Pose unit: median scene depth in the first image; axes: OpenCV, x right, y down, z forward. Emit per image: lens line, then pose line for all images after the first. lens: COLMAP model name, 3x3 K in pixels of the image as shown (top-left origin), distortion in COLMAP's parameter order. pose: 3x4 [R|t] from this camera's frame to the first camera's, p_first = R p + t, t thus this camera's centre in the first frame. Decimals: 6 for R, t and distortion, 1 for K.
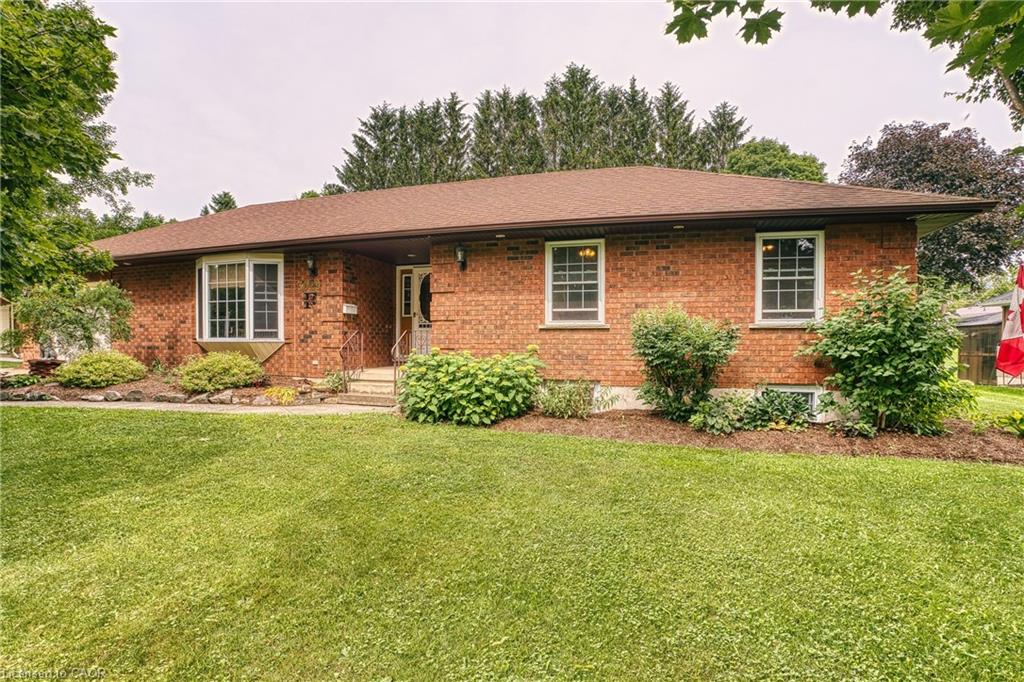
lens RADIAL K [[500.6, 0, 509.6], [0, 500.6, 337.4], [0, 0, 1]] dist [-0.096091, 0.024541]
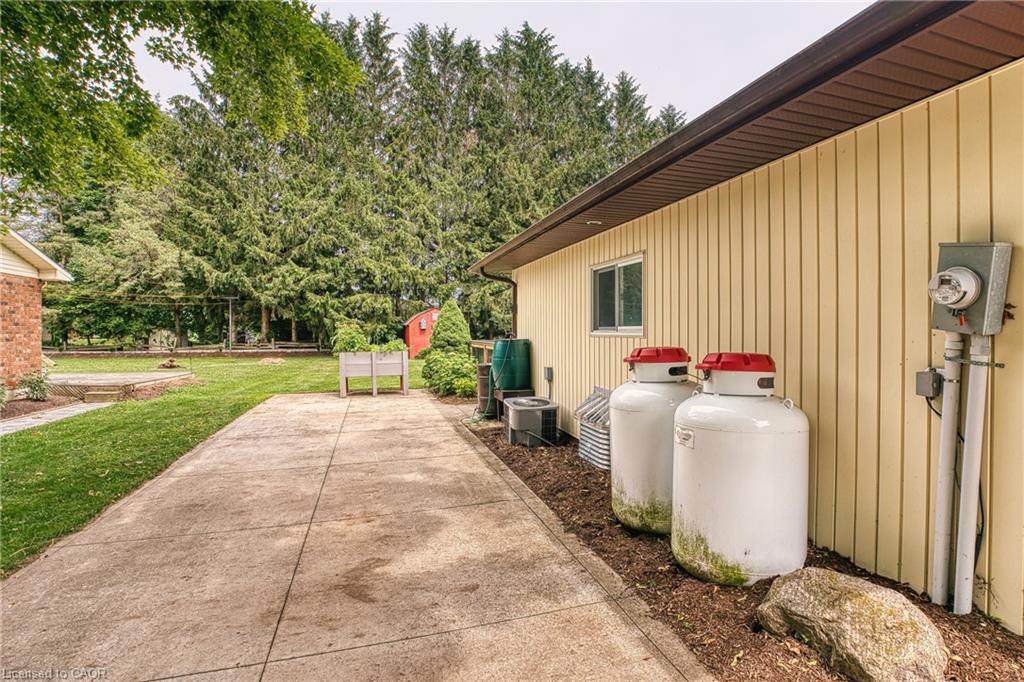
lens RADIAL K [[500.6, 0, 514.8], [0, 500.6, 326.4], [0, 0, 1]] dist [-0.096091, 0.024541]
pose [[0.842028, -0.001688, 0.539431, -0.373831], [0.007939, 0.999926, -0.009264, -0.013433], [-0.539375, 0.012083, 0.841979, 0.304427]]
